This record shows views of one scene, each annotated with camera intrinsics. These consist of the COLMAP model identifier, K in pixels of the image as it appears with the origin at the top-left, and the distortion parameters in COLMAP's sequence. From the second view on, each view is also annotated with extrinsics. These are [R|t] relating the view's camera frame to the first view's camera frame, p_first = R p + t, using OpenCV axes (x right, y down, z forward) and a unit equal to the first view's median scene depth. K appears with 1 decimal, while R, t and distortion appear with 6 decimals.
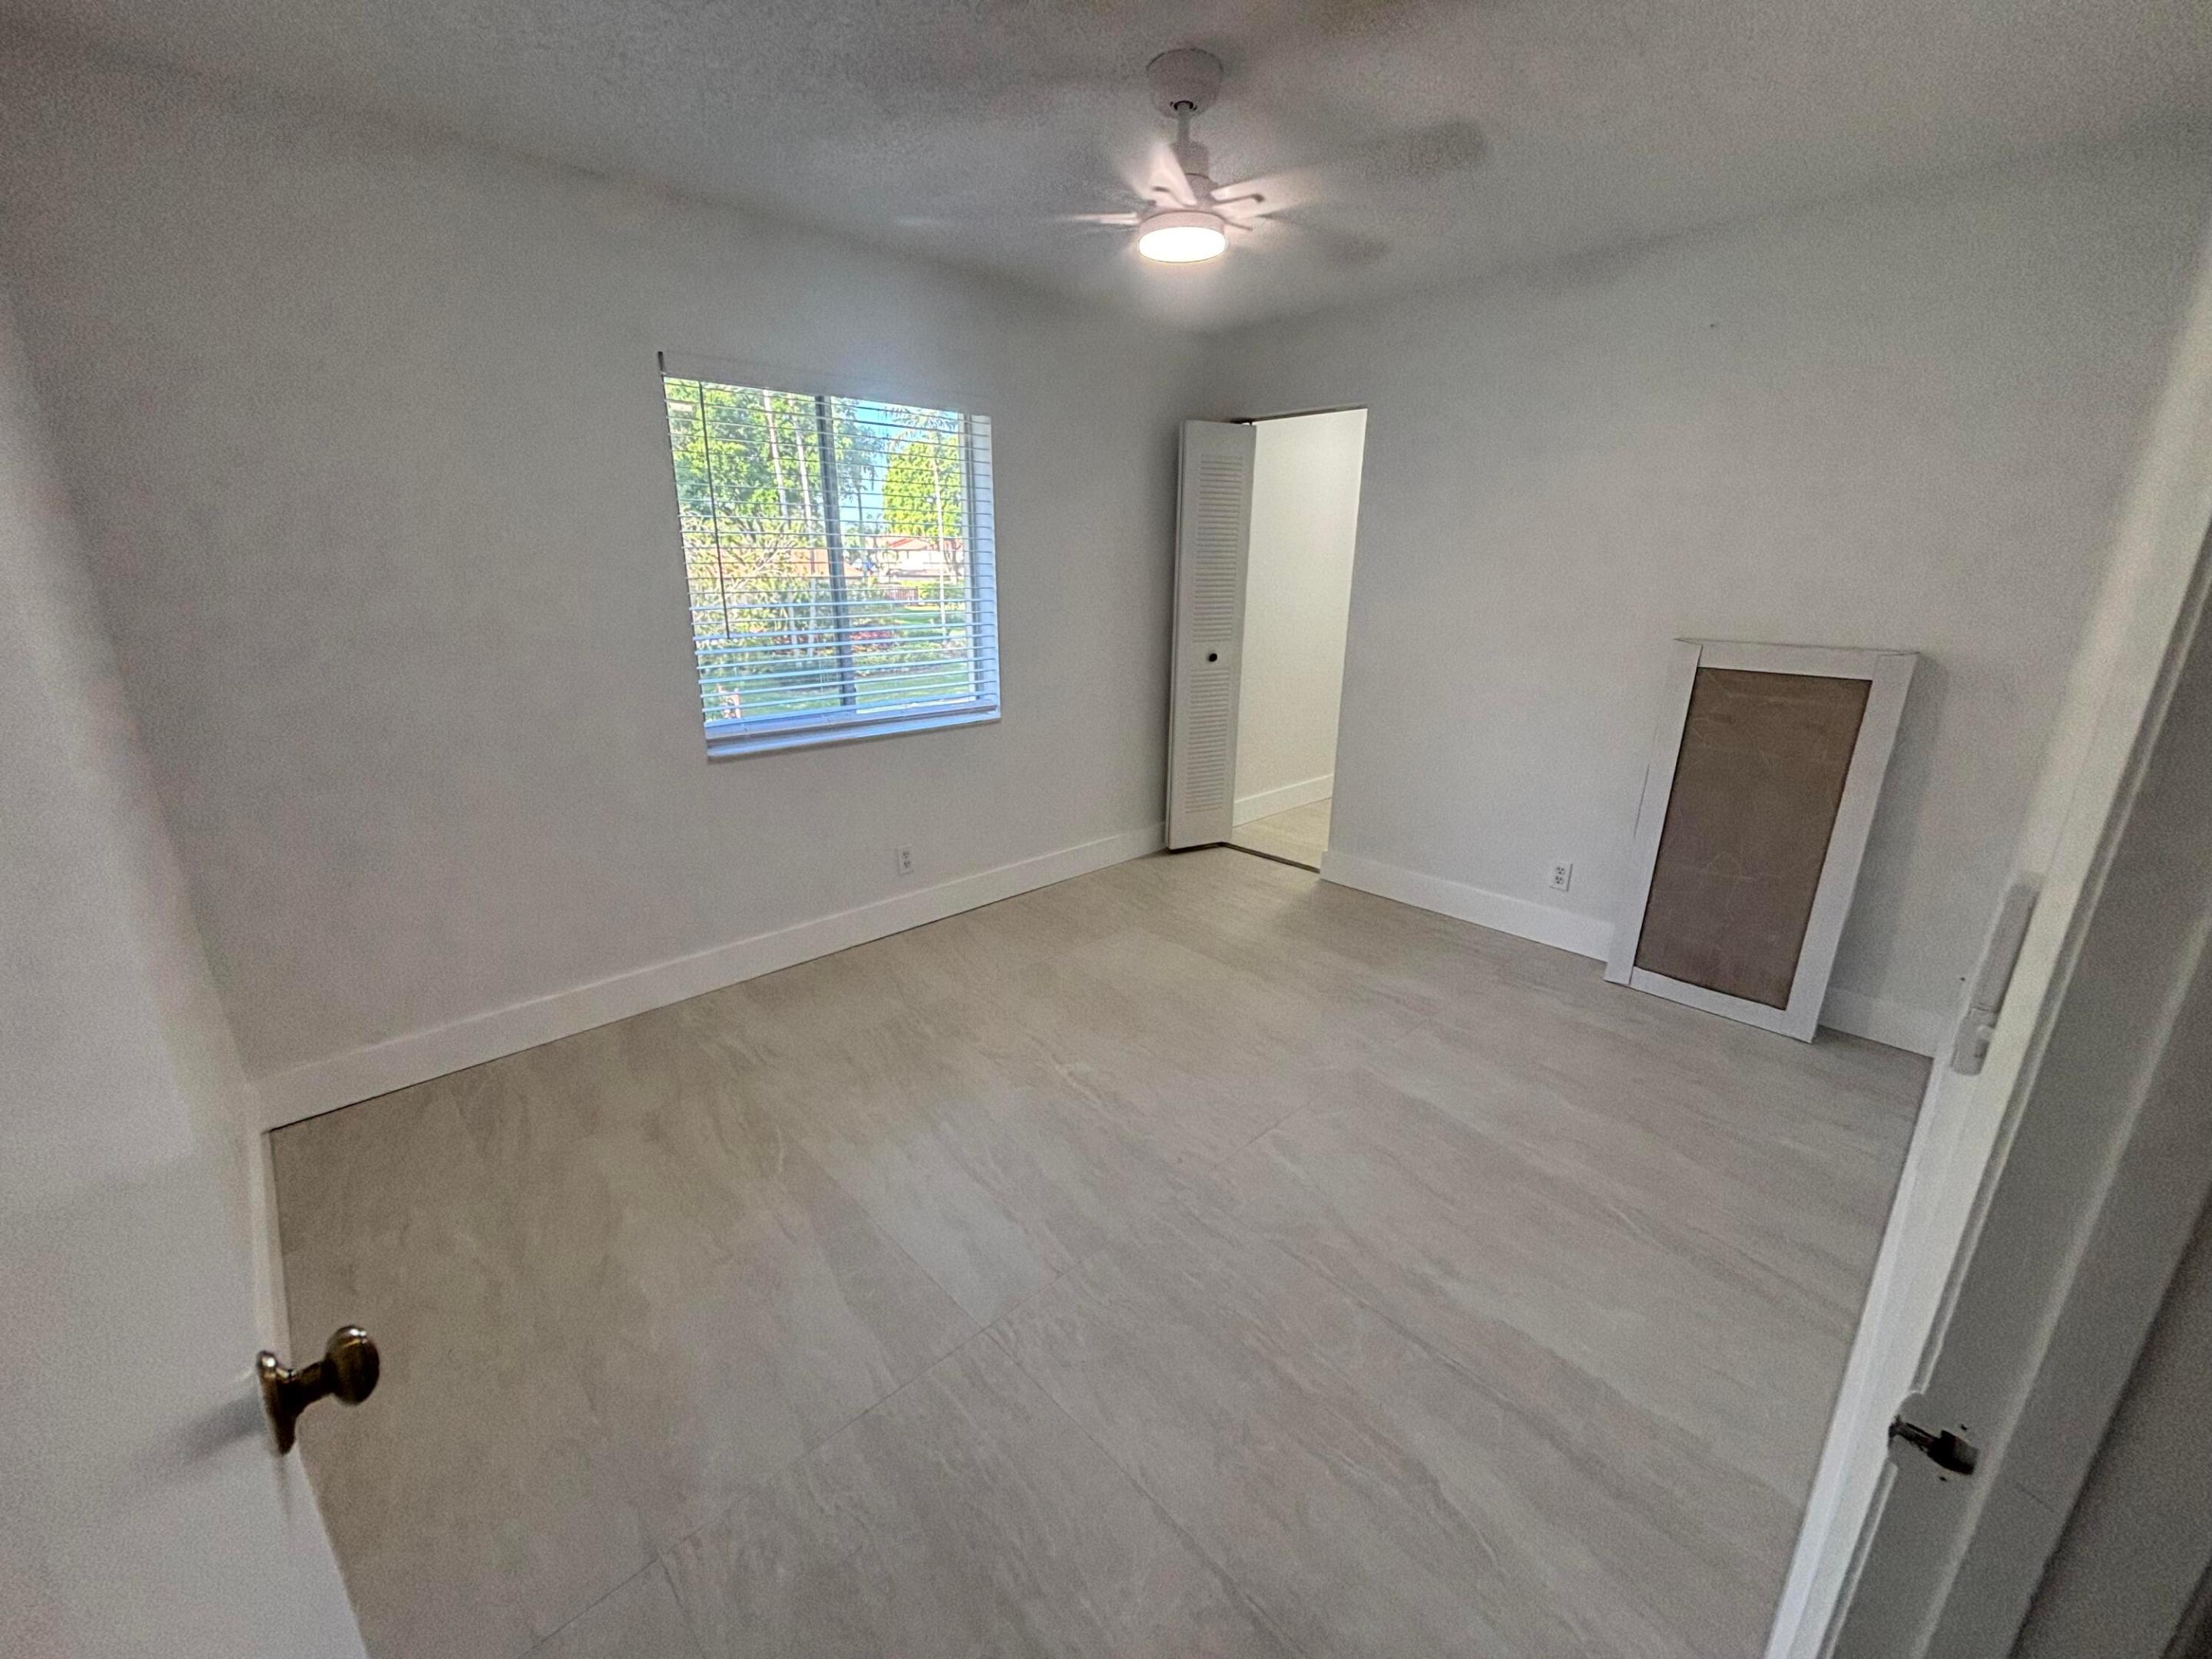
lens RADIAL K [[897.5, 0, 1100.4], [0, 897.5, 829.5], [0, 0, 1]] dist [0.004591, -0.000161]
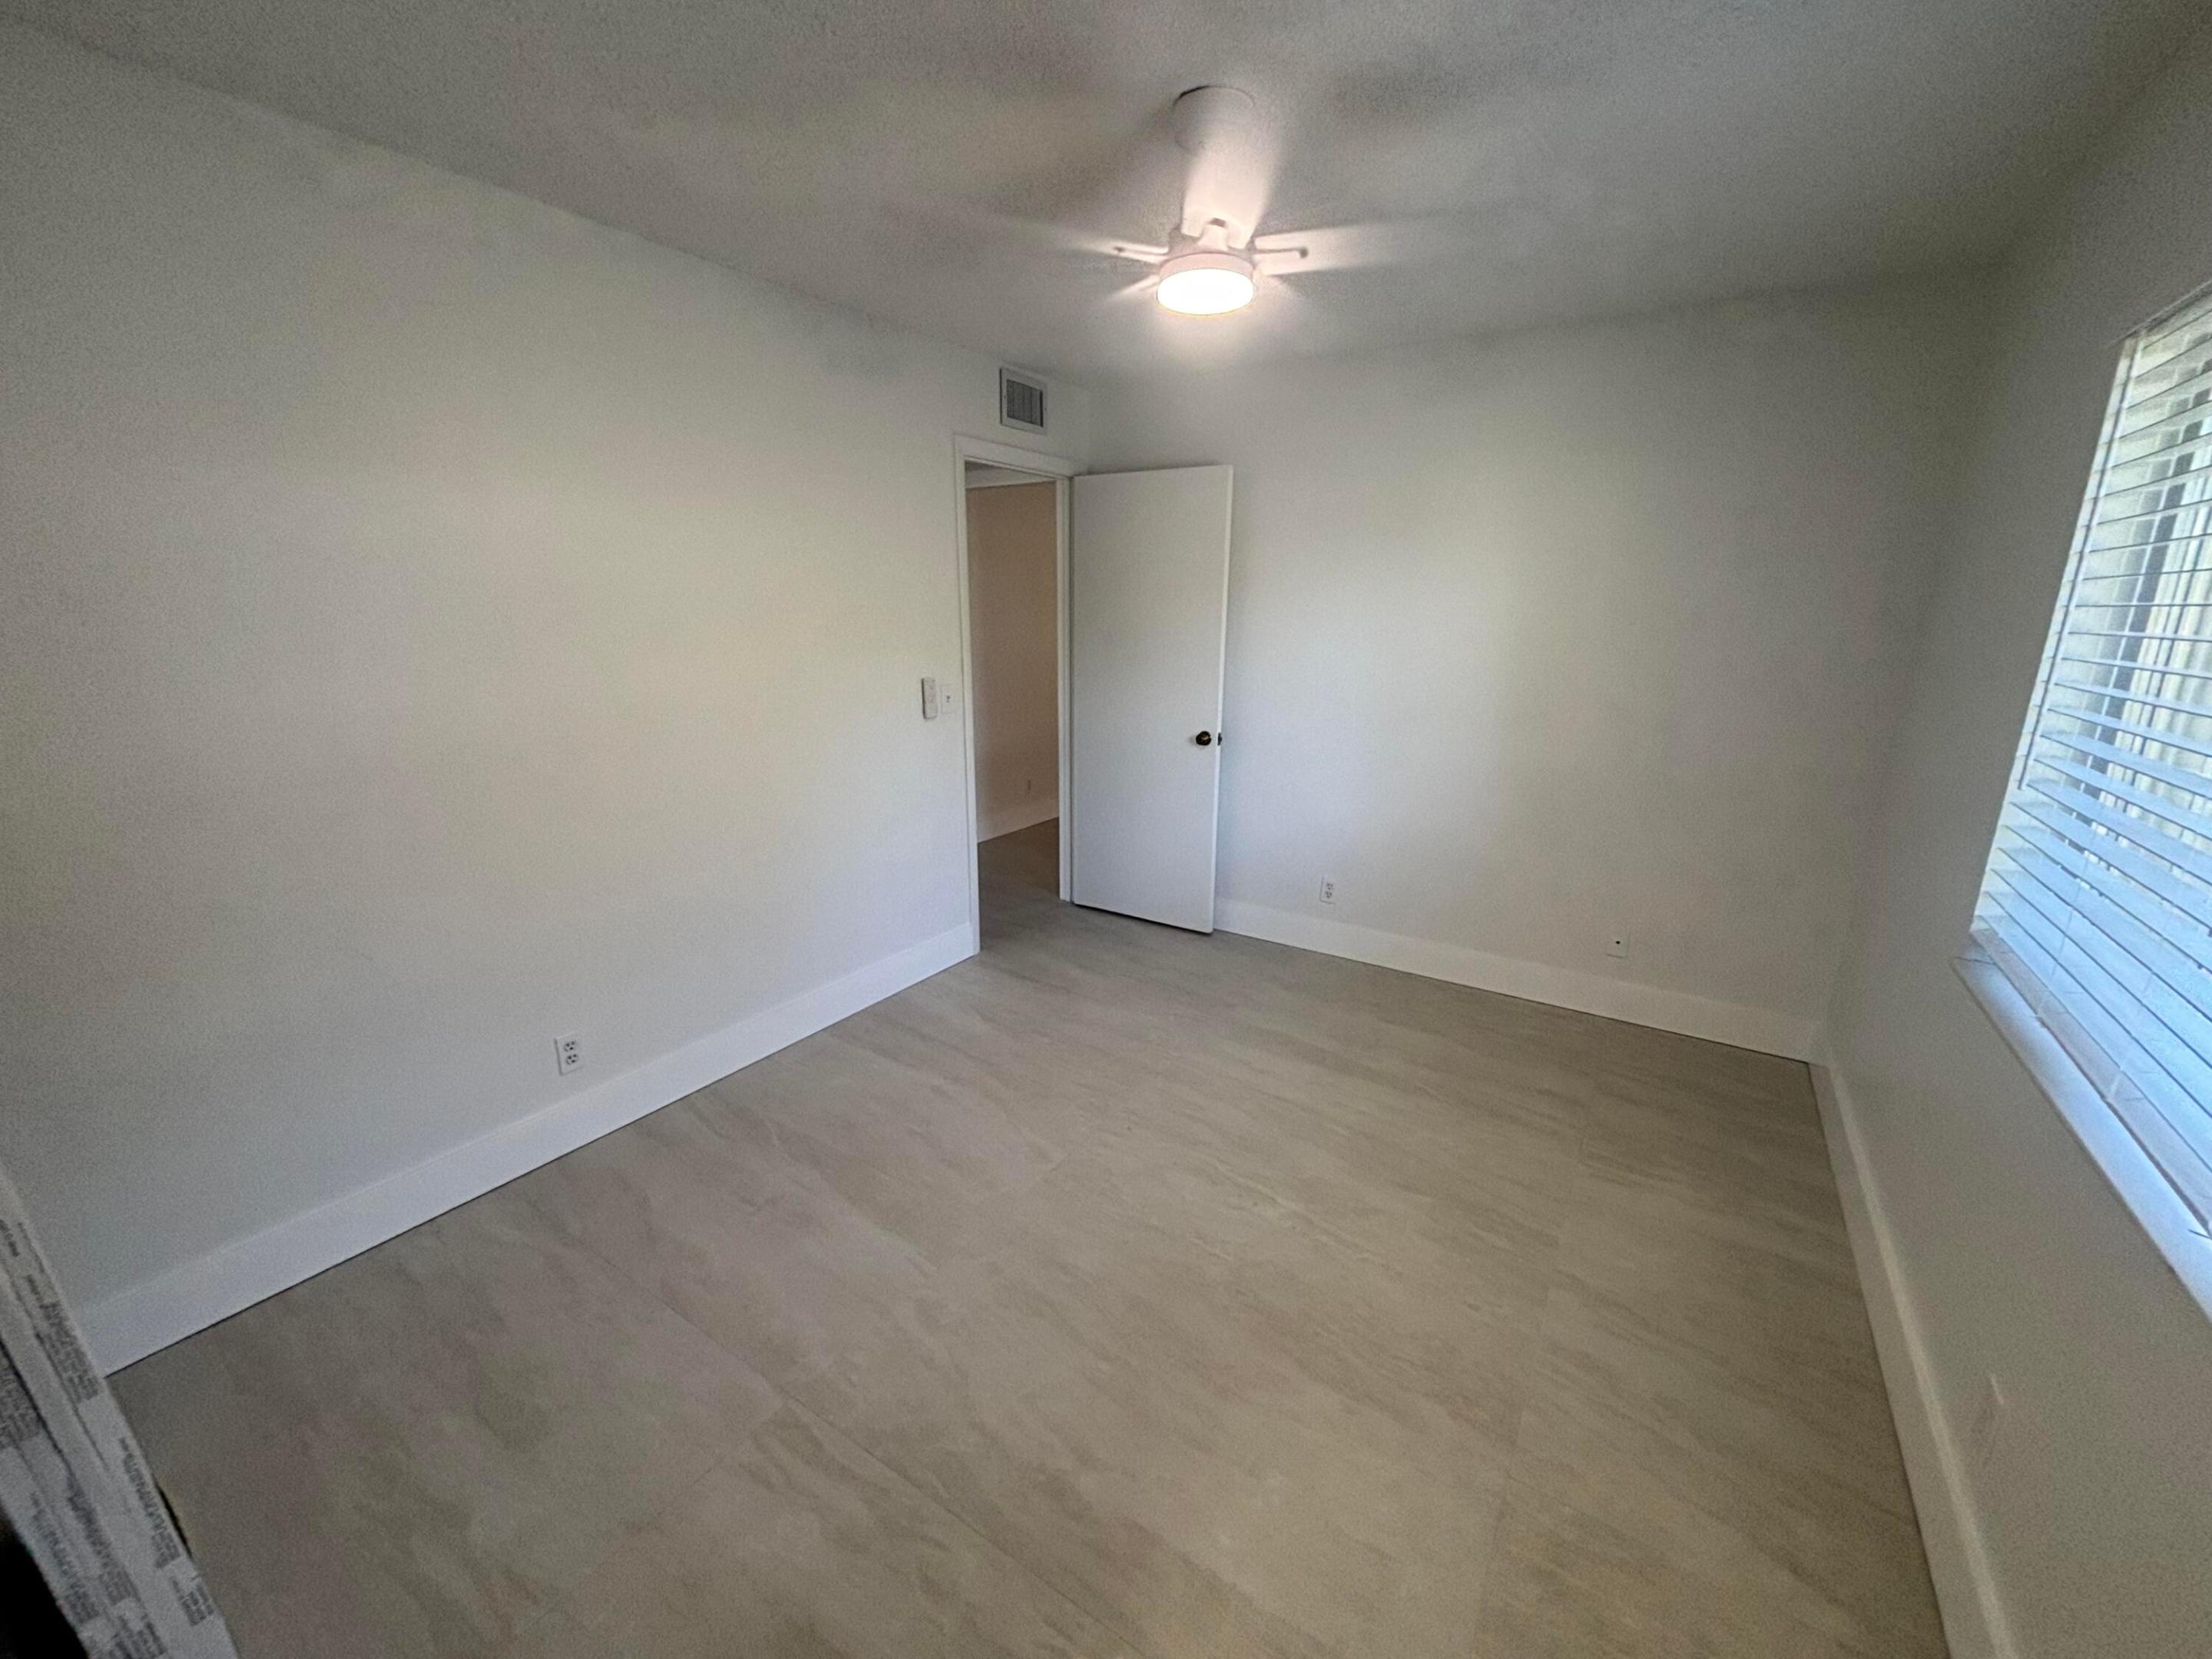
lens RADIAL K [[897.5, 0, 1100.4], [0, 897.5, 829.5], [0, 0, 1]] dist [0.004591, -0.000161]
pose [[-0.974042, 0.047094, -0.221414, 0.360541], [-0.072853, 0.860863, 0.503595, -0.549380], [0.214324, 0.506653, -0.835085, 1.744422]]
